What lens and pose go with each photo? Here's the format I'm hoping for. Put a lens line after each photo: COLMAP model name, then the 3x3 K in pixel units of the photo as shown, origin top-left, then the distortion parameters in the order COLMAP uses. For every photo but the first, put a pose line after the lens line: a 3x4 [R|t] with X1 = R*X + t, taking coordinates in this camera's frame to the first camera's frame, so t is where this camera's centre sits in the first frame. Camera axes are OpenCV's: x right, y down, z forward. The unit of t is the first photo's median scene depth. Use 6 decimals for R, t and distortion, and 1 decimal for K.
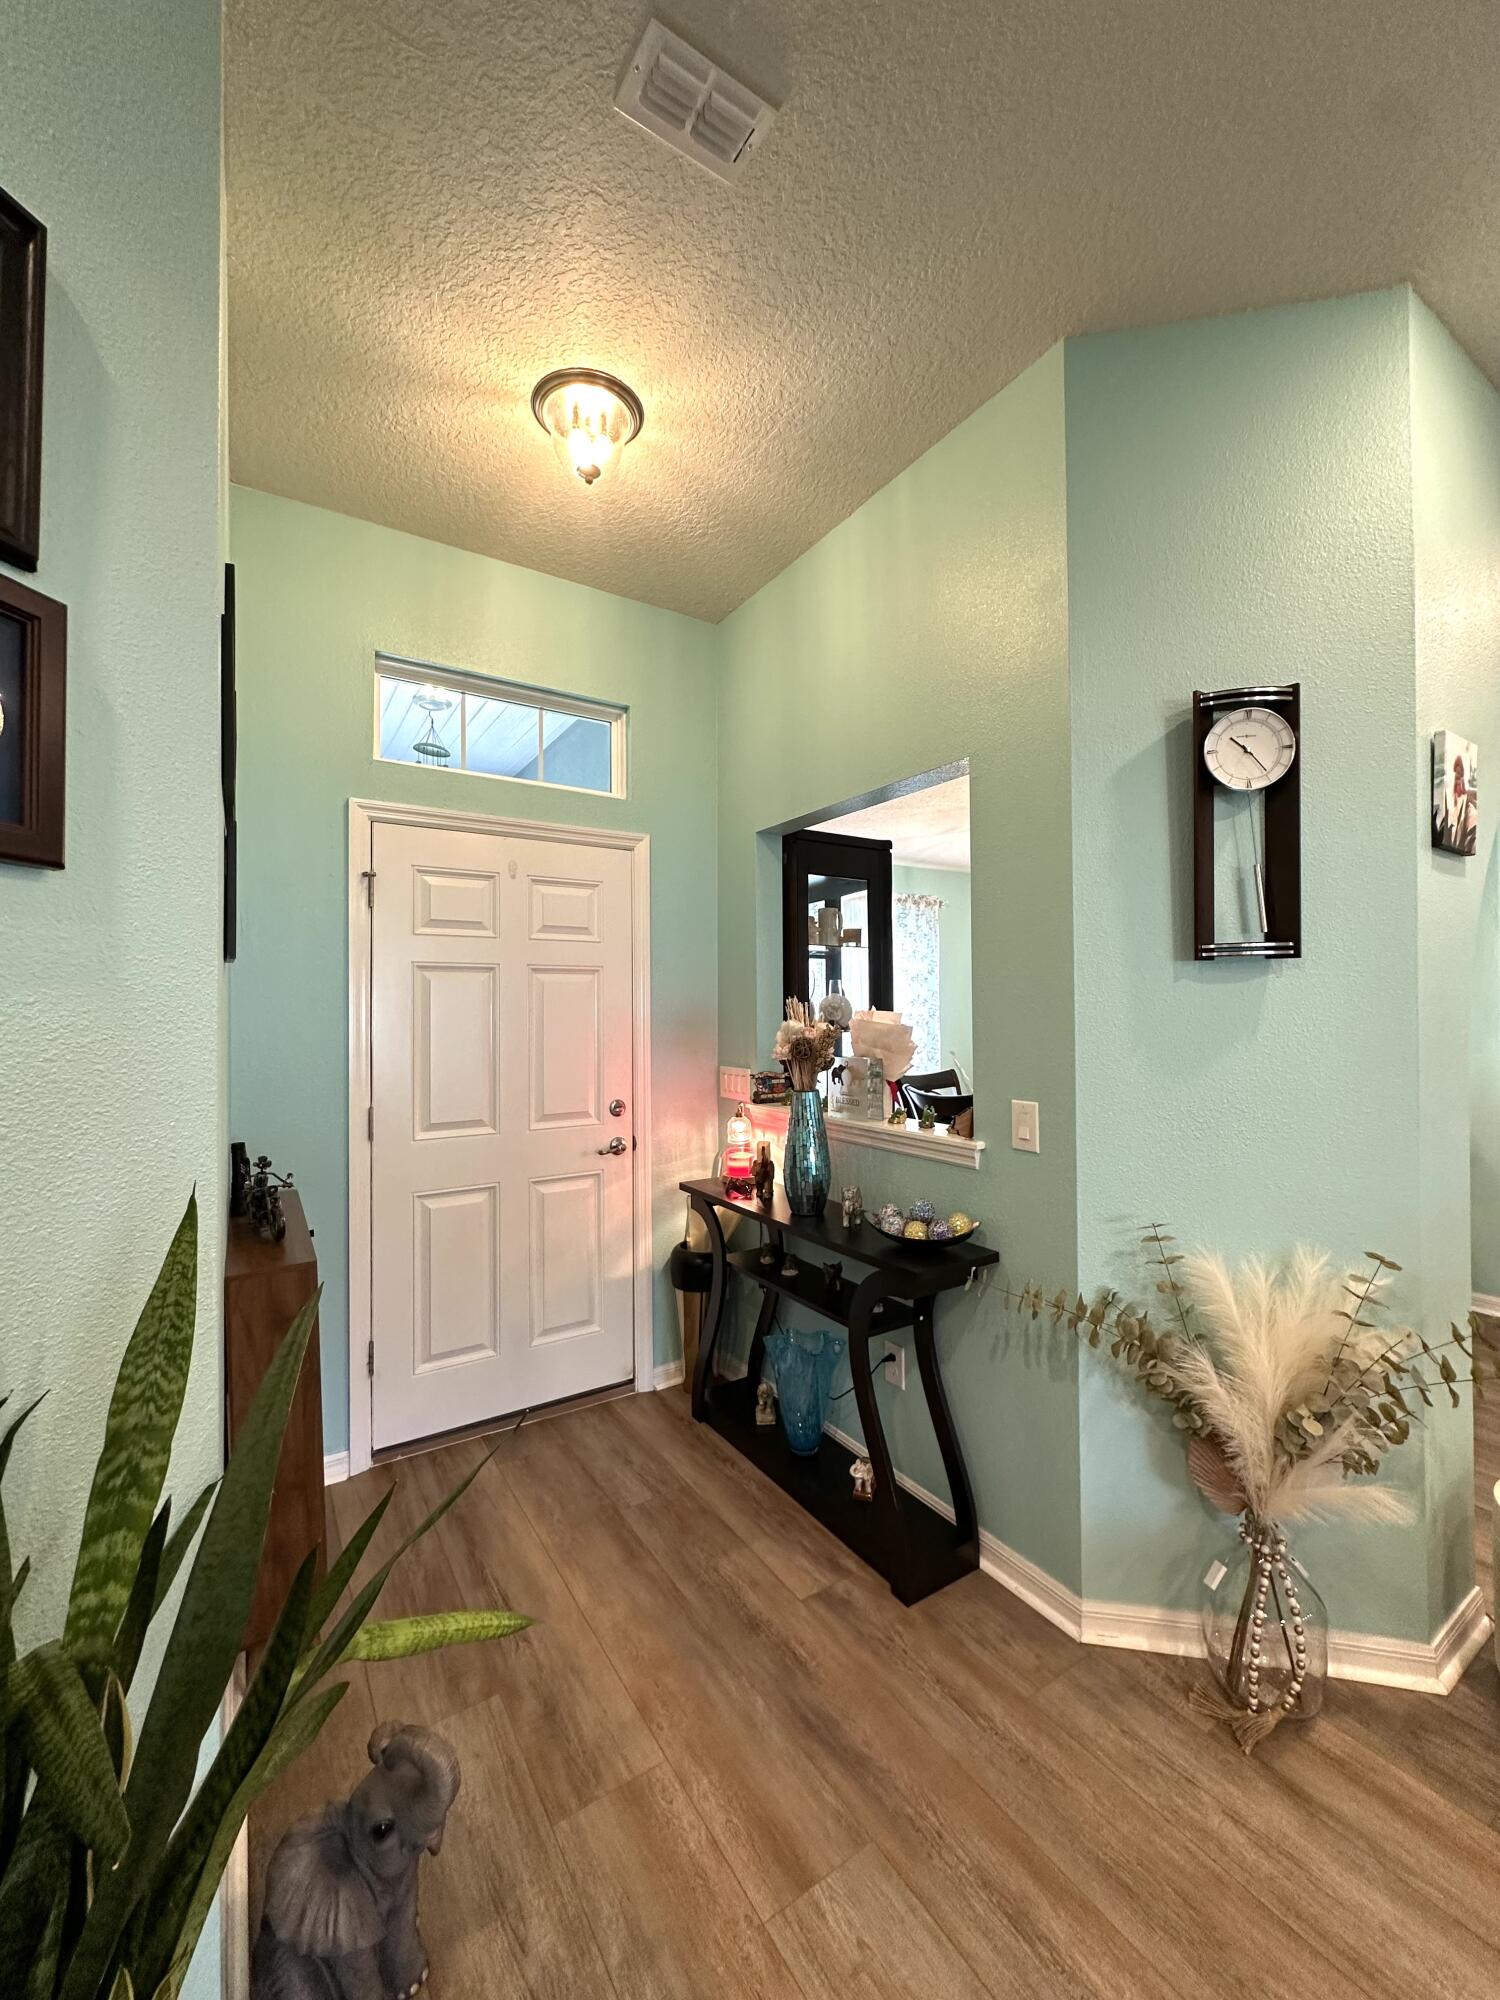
lens RADIAL K [[793.2, 0, 750.0], [0, 793.2, 1000.0], [0, 0, 1]] dist [-0.007426, -0.000166]
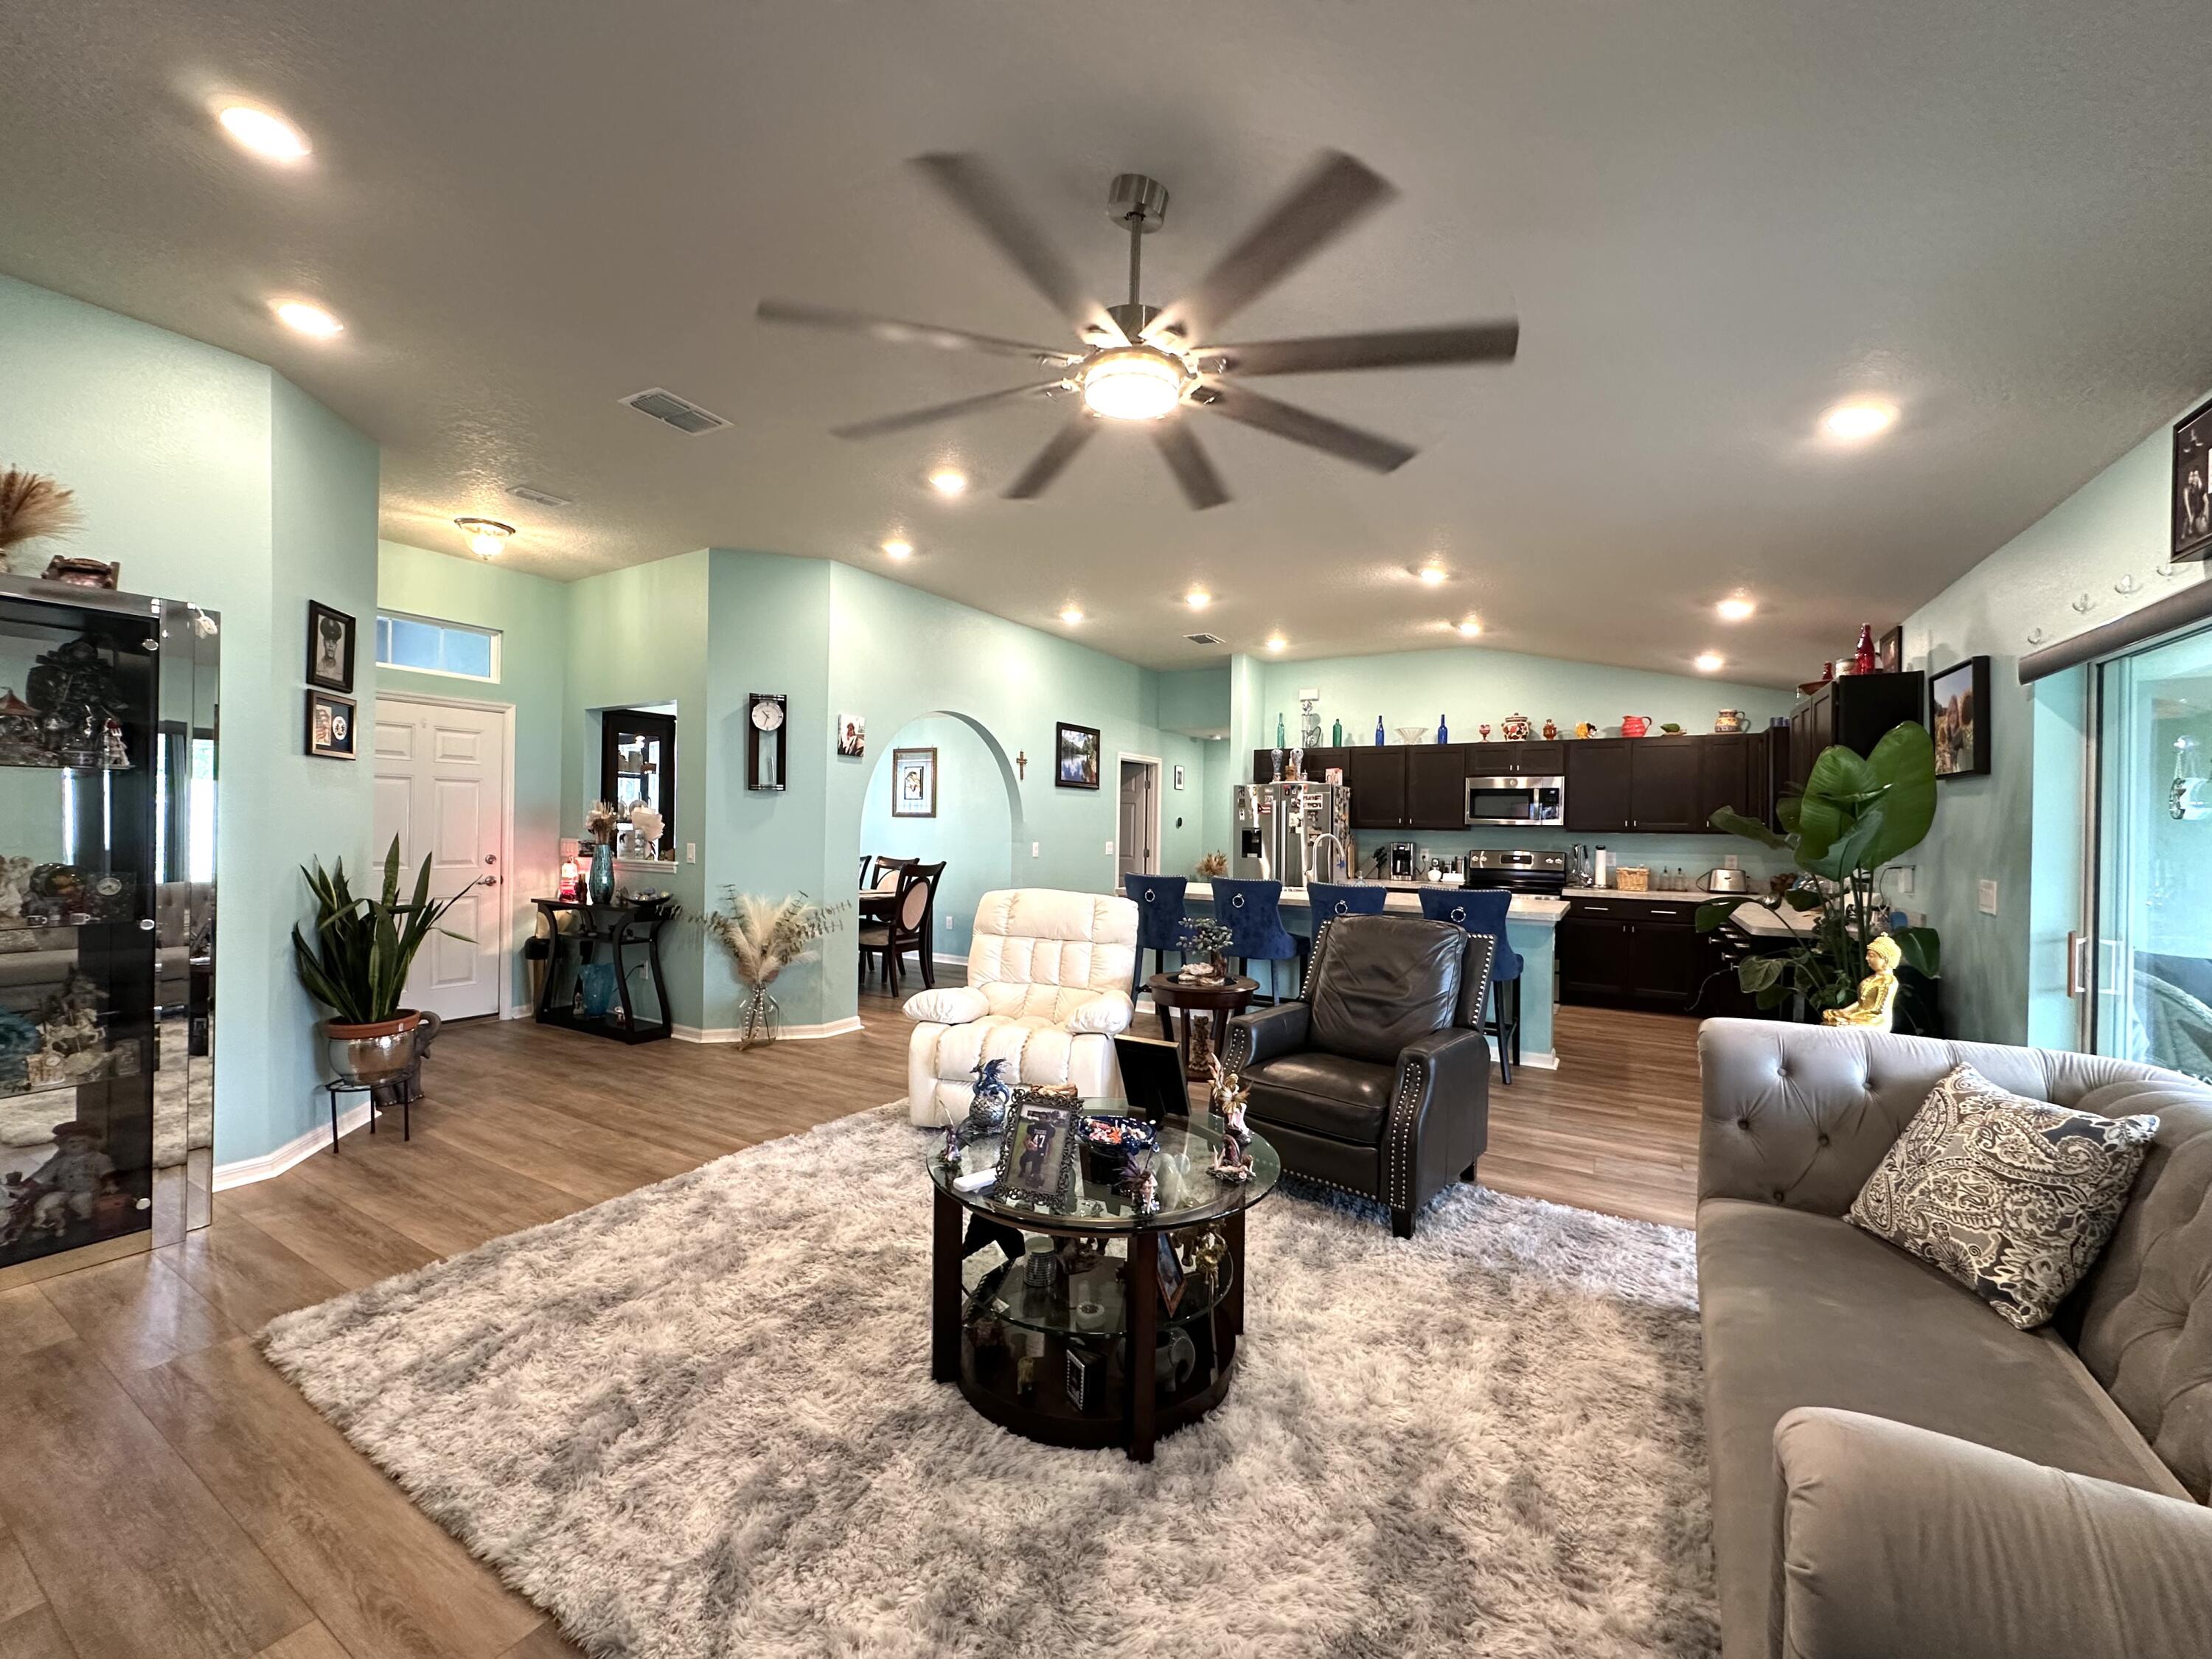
lens RADIAL K [[877.3, 0, 1106.0], [0, 877.3, 829.5], [0, 0, 1]] dist [-0.007426, -0.000166]
pose [[0.893151, 0.020447, 0.449291, 0.217316], [-0.026473, 0.999624, 0.007134, 0.022971], [-0.448976, -0.018266, 0.893357, -1.630164]]
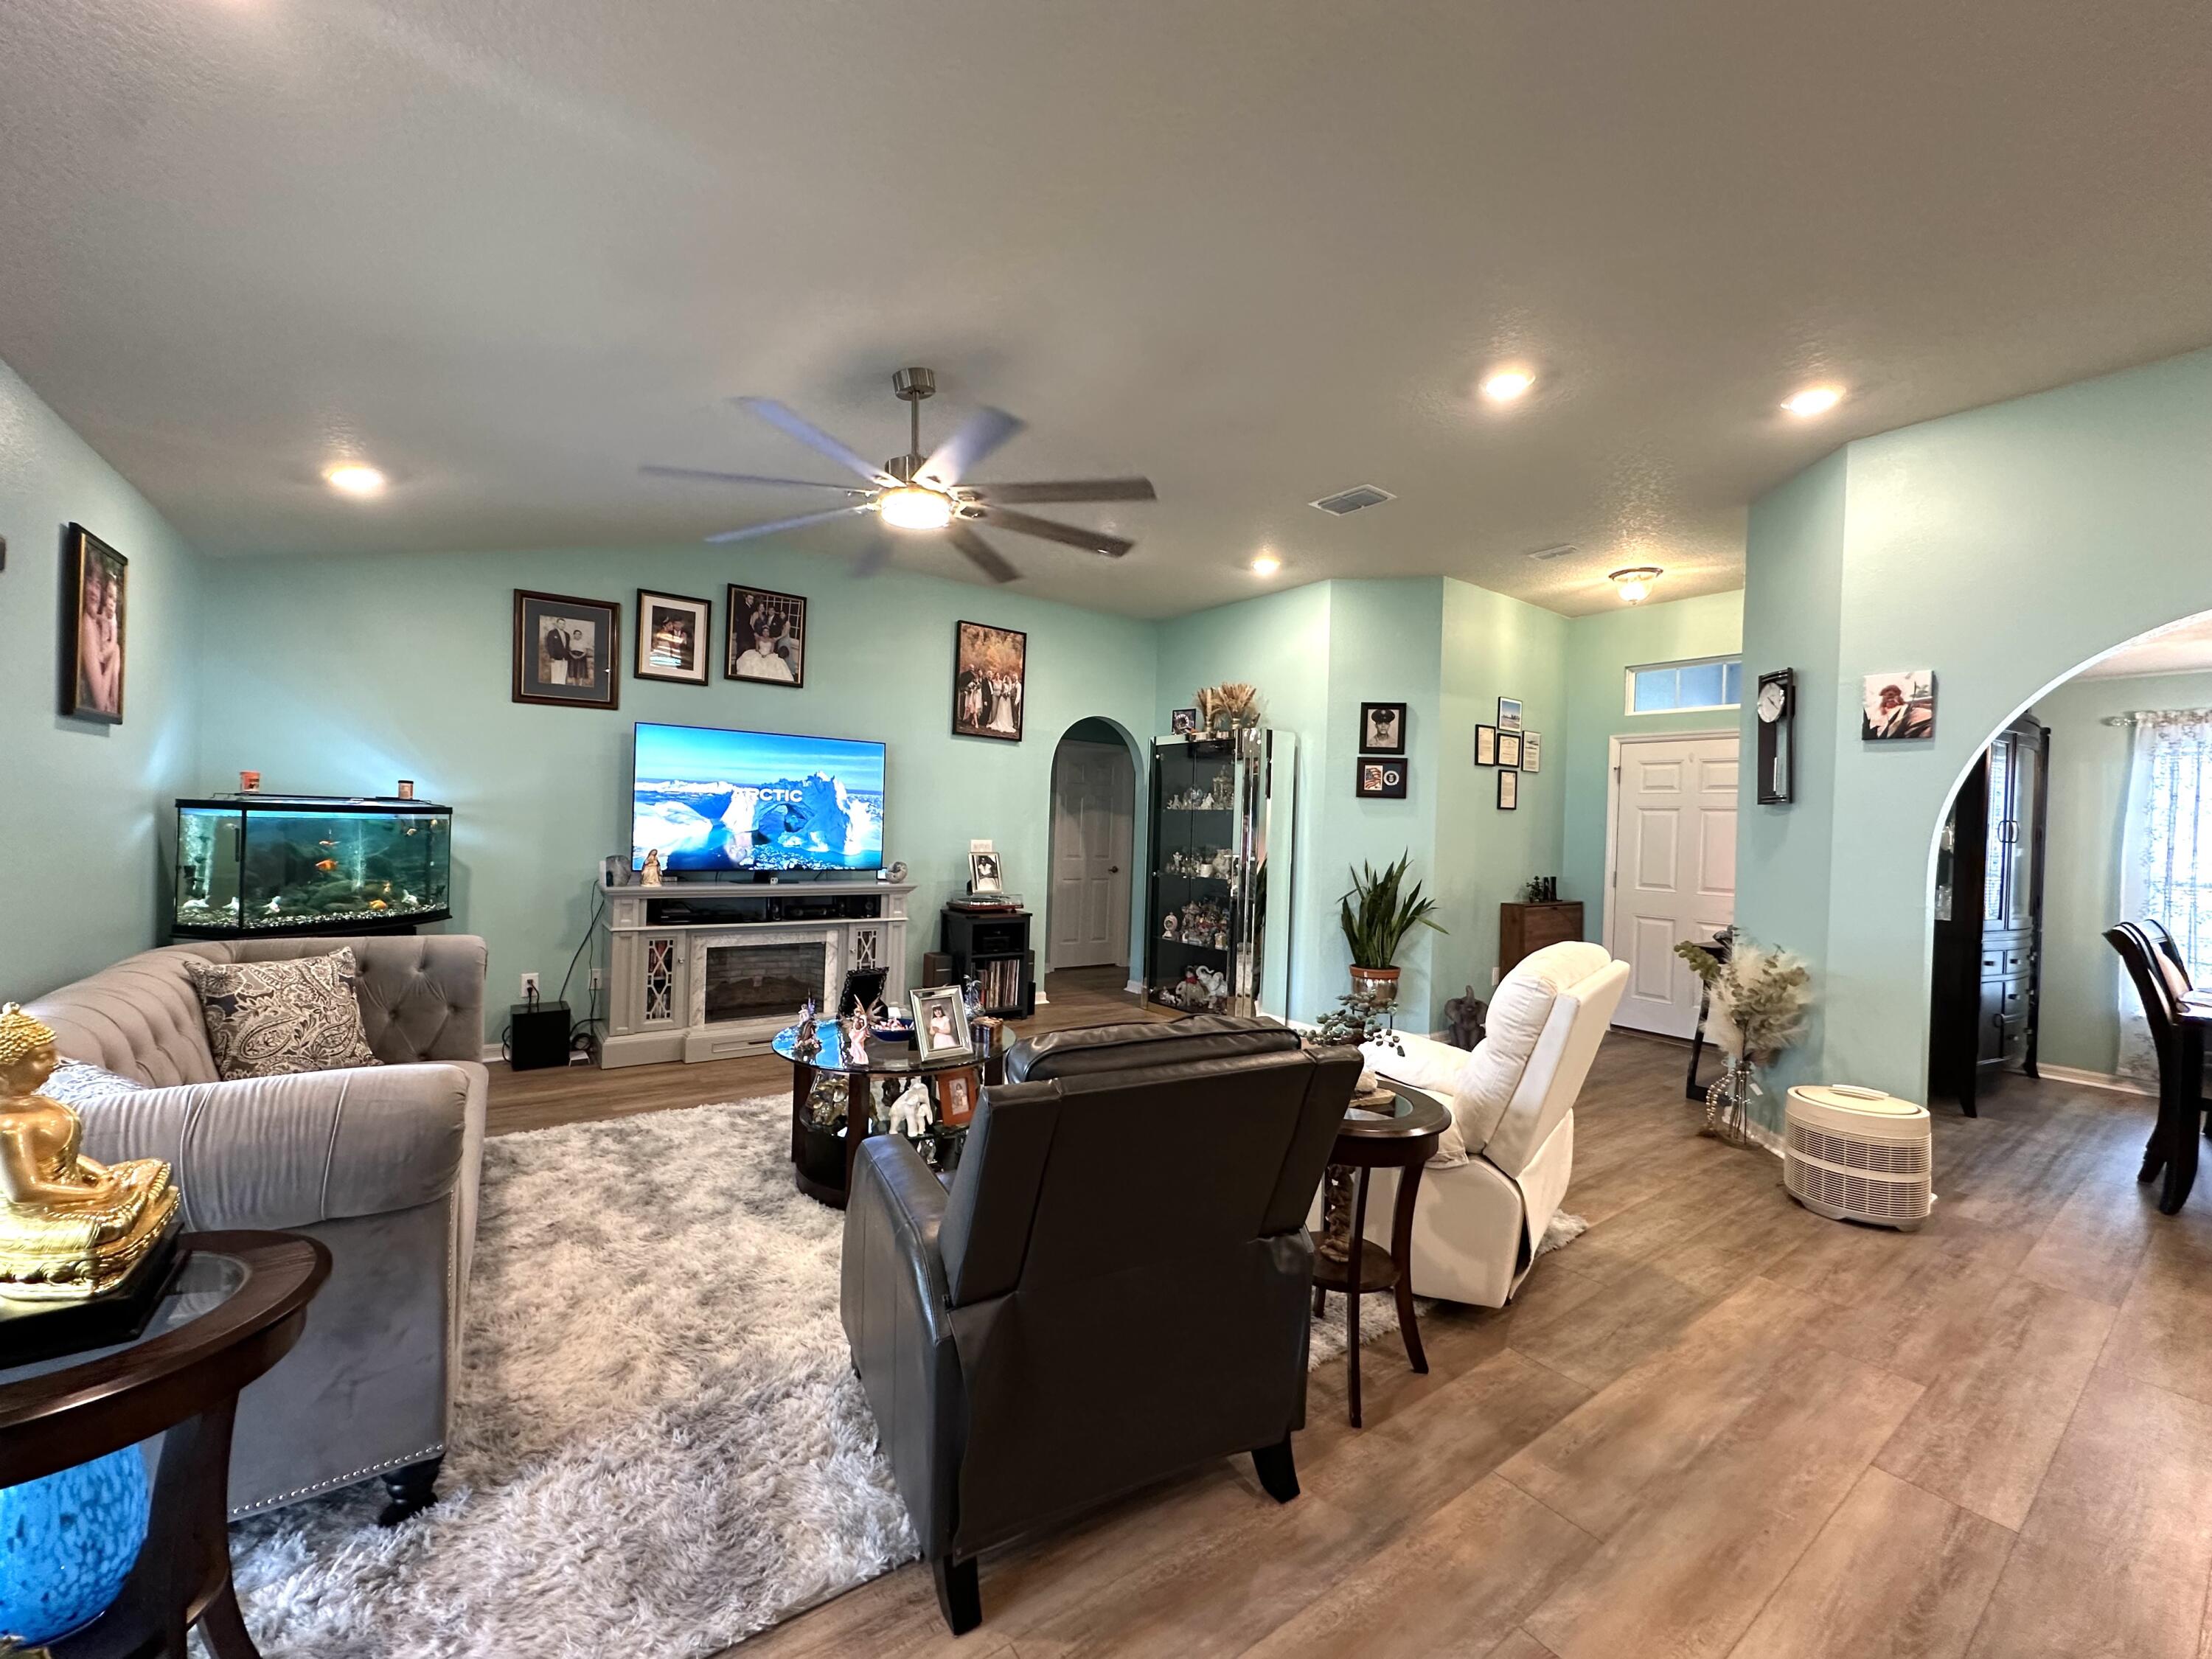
lens RADIAL K [[877.3, 0, 1106.0], [0, 877.3, 829.5], [0, 0, 1]] dist [-0.007426, -0.000166]
pose [[0.050127, 0.014916, -0.998631, 1.965084], [-0.025431, 0.999583, 0.013654, 0.020016], [0.998419, 0.024711, 0.050486, -0.589874]]
